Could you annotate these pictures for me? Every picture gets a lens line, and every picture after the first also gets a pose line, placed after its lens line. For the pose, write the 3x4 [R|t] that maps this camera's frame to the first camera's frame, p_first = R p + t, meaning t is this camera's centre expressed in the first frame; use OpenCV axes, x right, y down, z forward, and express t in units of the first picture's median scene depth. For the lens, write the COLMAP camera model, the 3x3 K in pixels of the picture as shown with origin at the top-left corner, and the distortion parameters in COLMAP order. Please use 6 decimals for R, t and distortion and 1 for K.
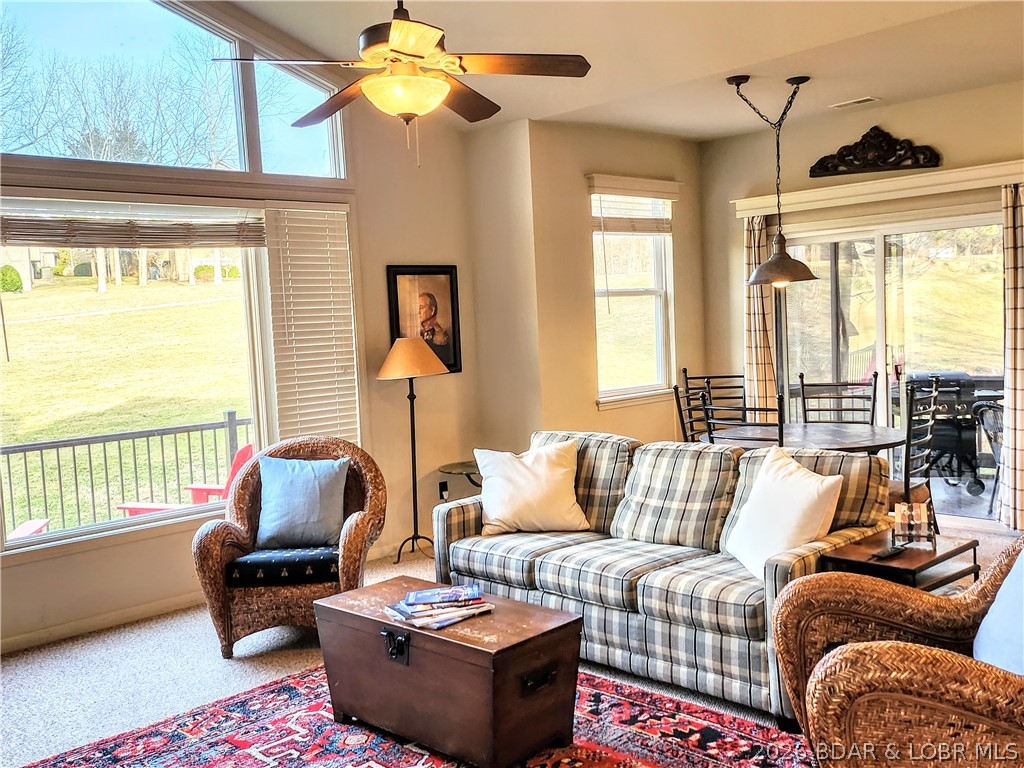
lens RADIAL K [[993.1, 0, 513.1], [0, 993.1, 388.6], [0, 0, 1]] dist [0.082612, 0.000000]
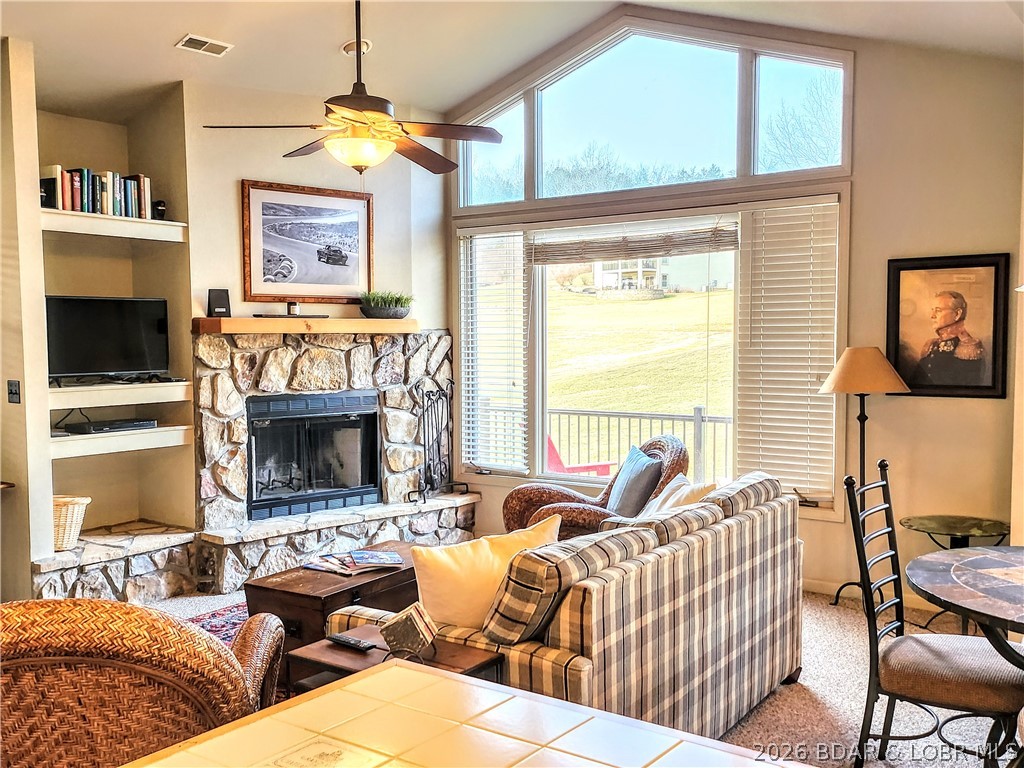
lens RADIAL K [[993.1, 0, 517.5], [0, 993.1, 388.2], [0, 0, 1]] dist [0.082612, 0.000000]
pose [[0.221339, 0.100427, -0.970012, 0.654828], [-0.071236, 0.993691, 0.086624, -0.069977], [0.972592, 0.049927, 0.227096, 0.528081]]
